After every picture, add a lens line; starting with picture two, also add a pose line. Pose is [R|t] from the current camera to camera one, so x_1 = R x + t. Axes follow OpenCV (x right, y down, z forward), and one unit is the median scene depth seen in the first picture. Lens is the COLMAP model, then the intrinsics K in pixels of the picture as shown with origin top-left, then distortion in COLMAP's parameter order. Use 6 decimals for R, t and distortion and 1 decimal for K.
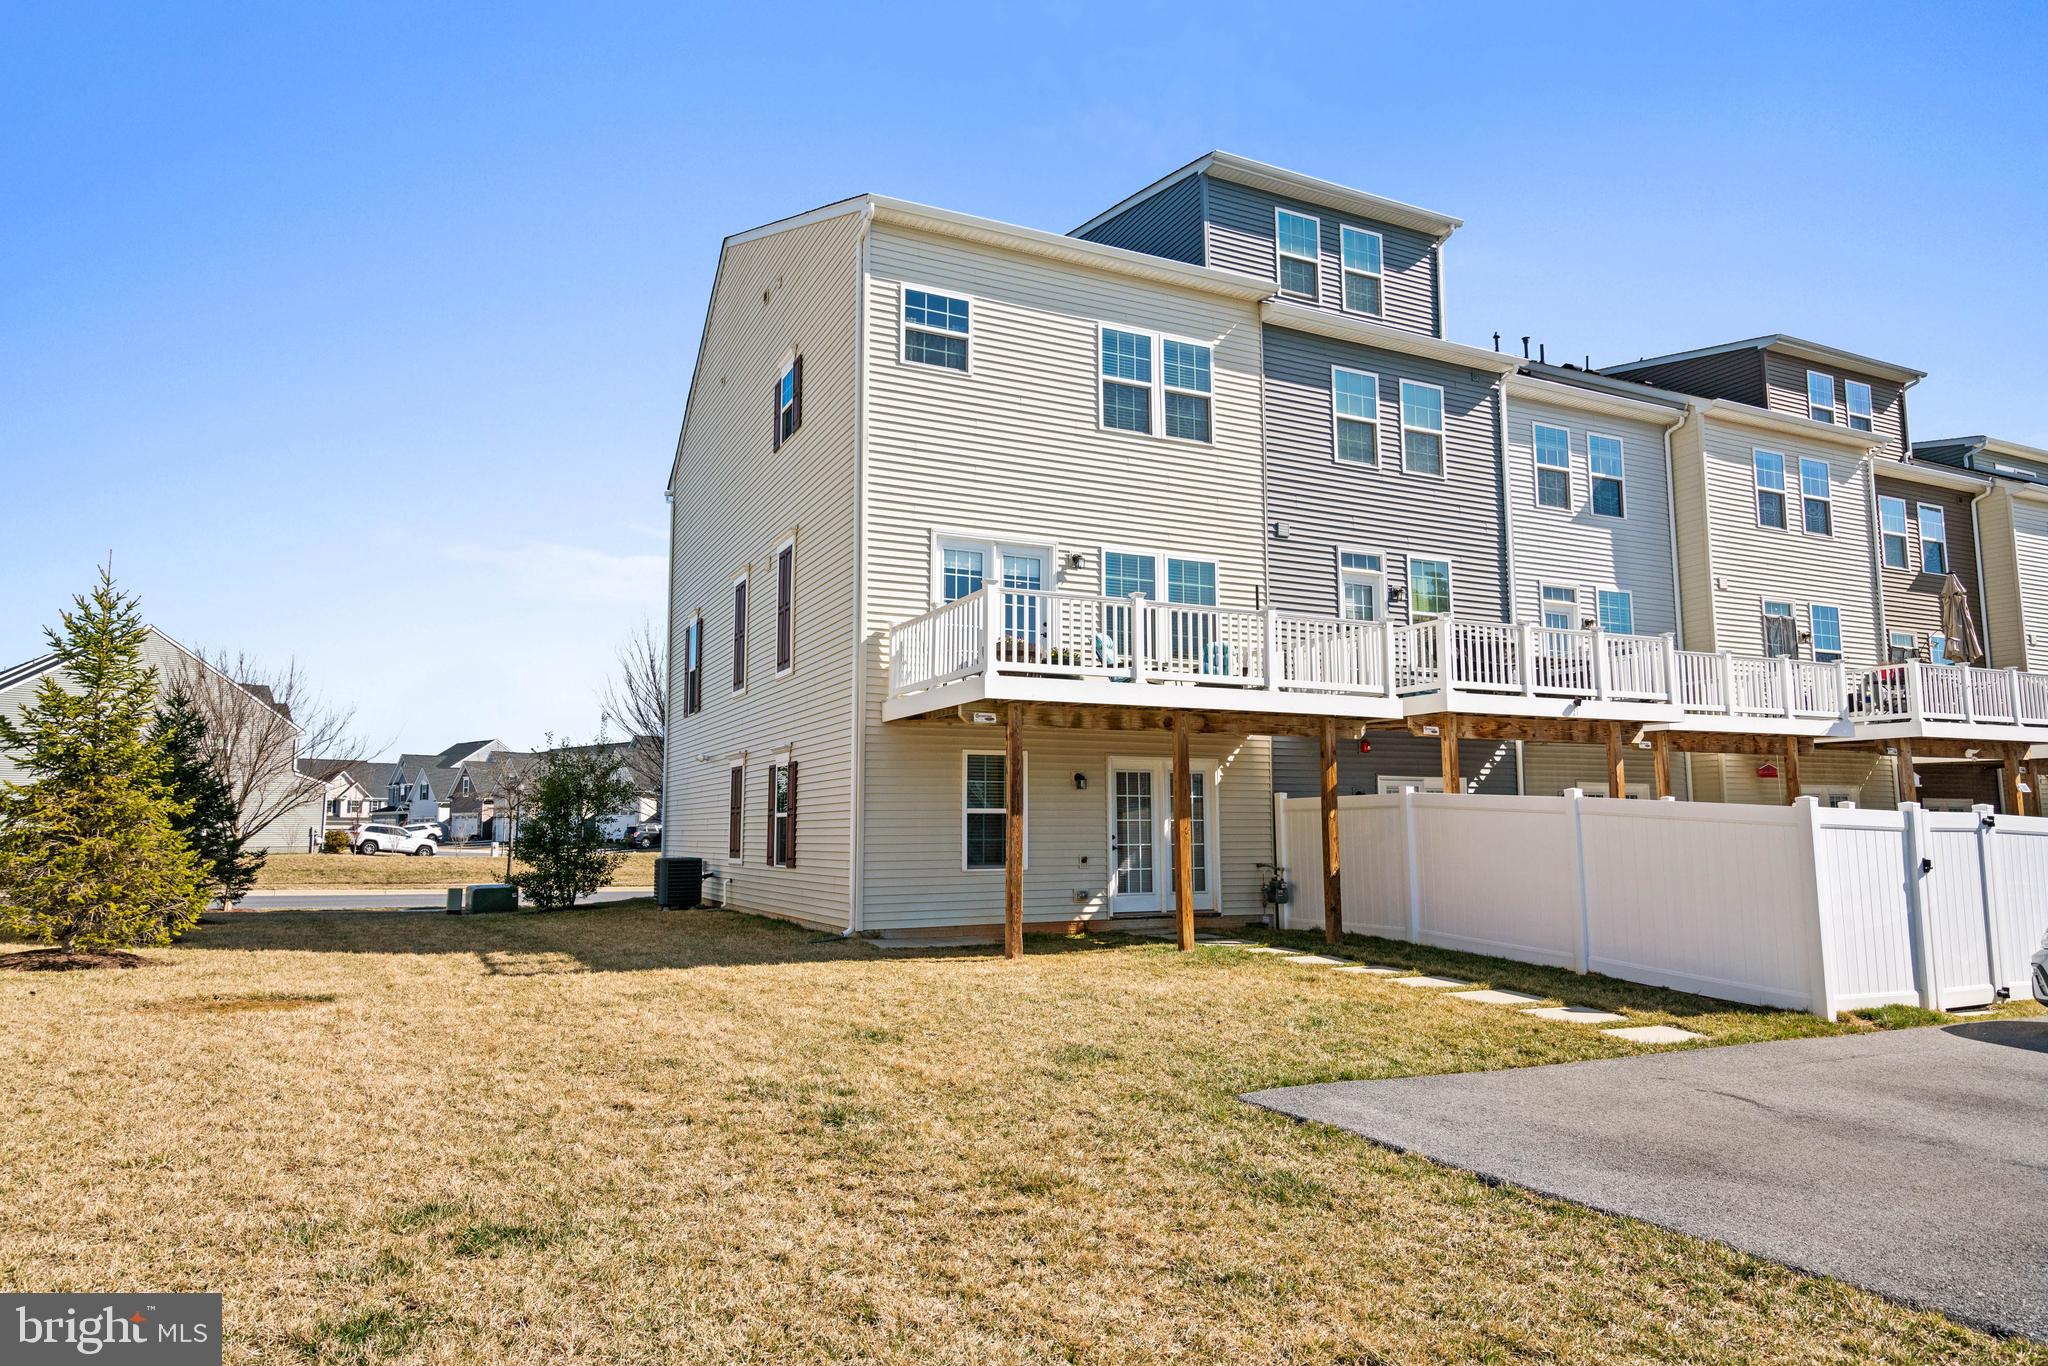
lens RADIAL K [[1241.7, 0, 1021.9], [0, 1241.7, 683.9], [0, 0, 1]] dist [0.000927, -0.000009]
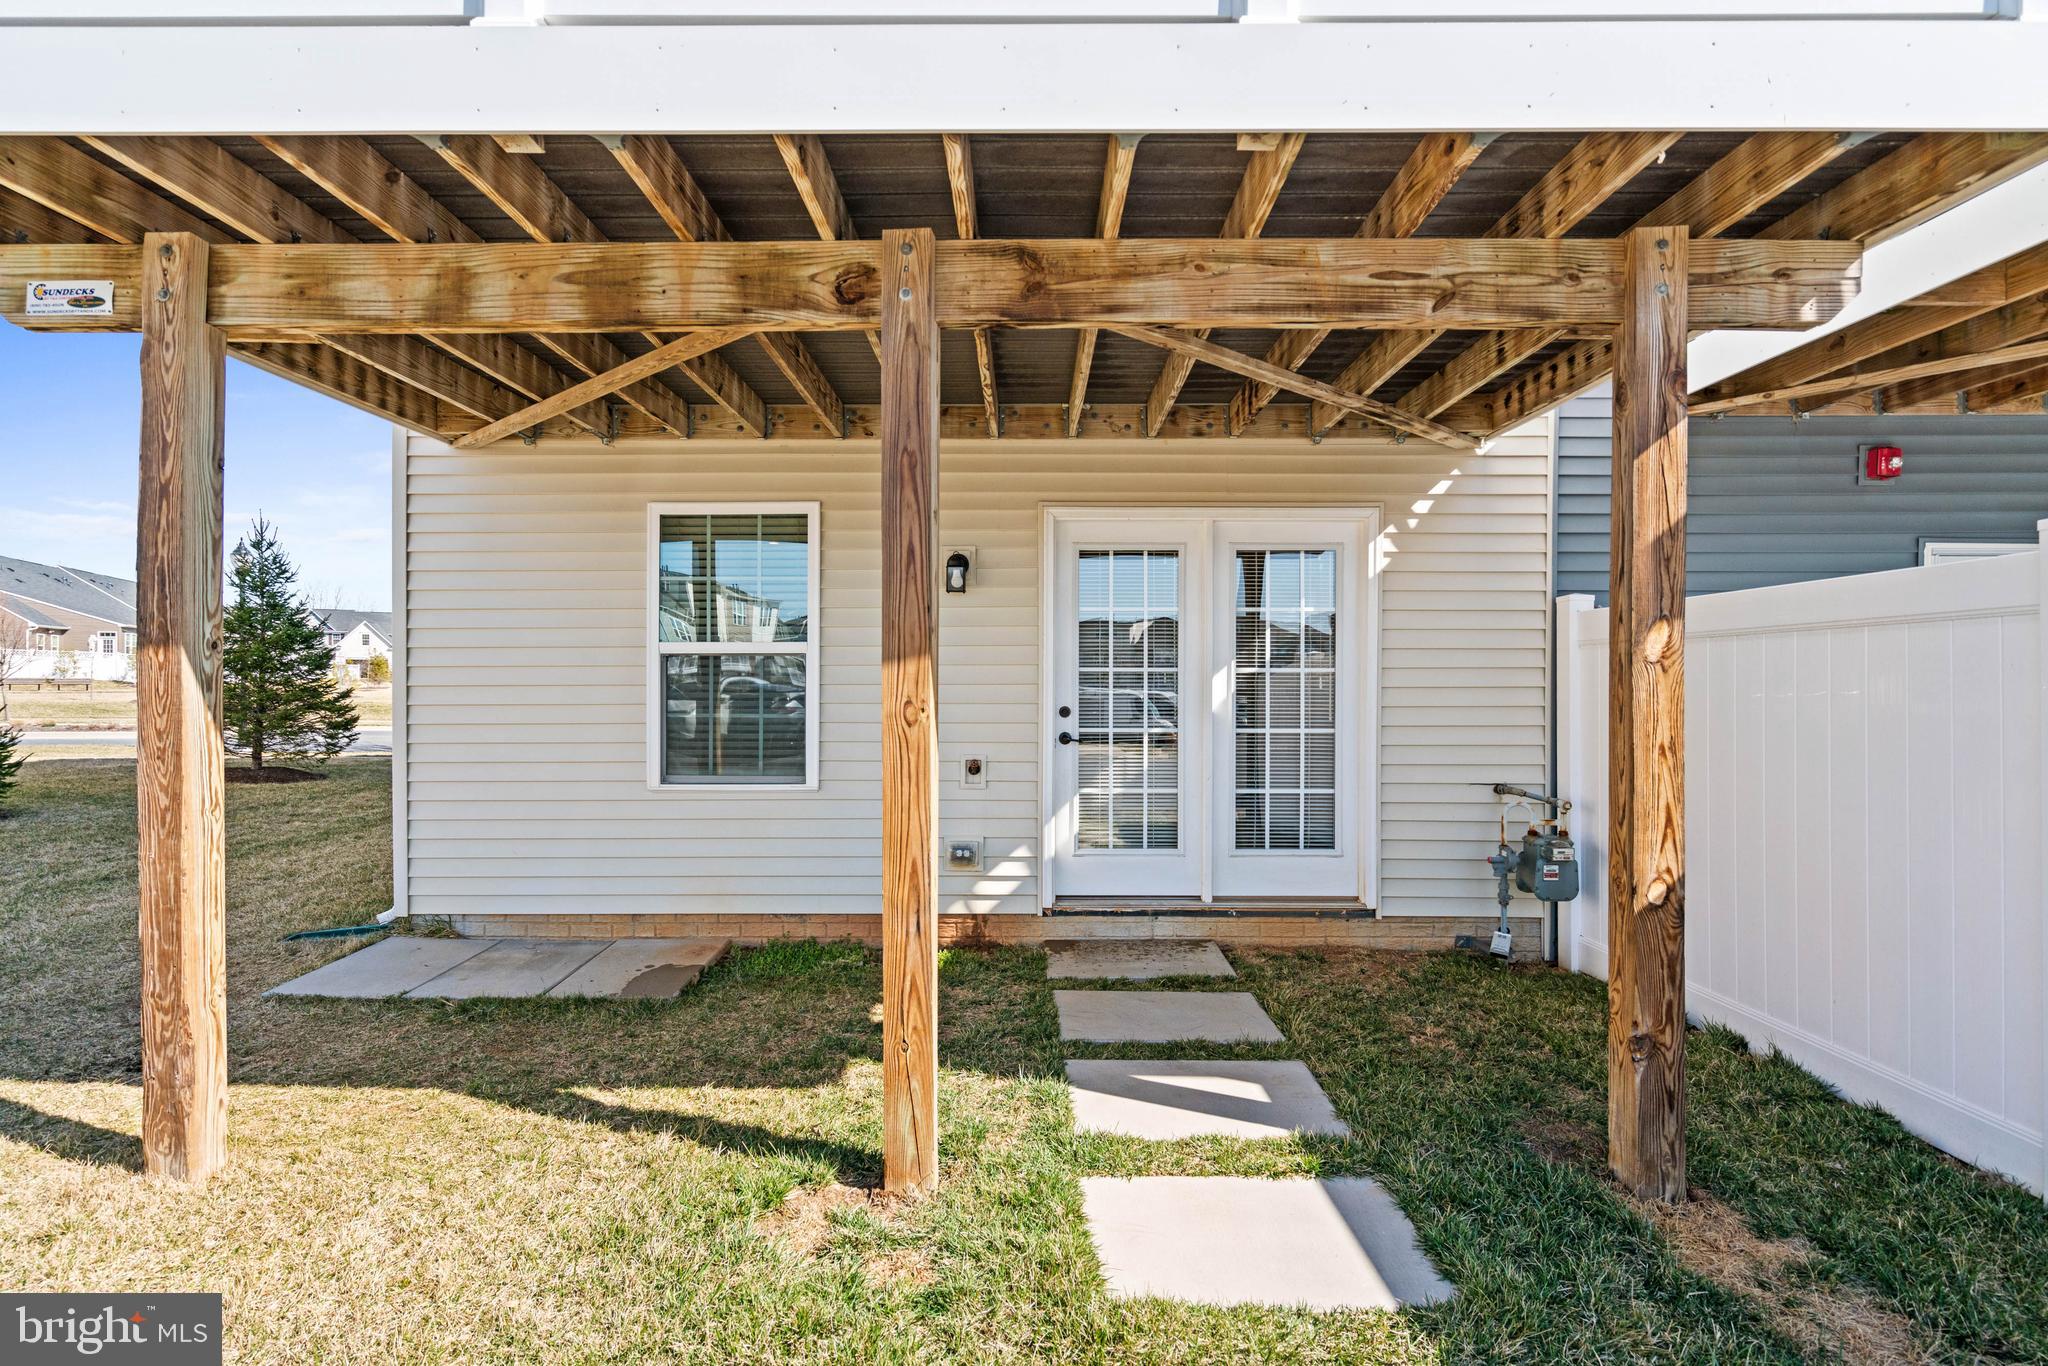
lens RADIAL K [[1012.7, 0, 1023.2], [0, 1012.7, 686.1], [0, 0, 1]] dist [0.002566, 0.000532]
pose [[0.900187, 0.006953, -0.435449, 0.207006], [0.047875, 0.992233, 0.114813, 0.077947], [0.432865, -0.124200, 0.892862, 0.711544]]
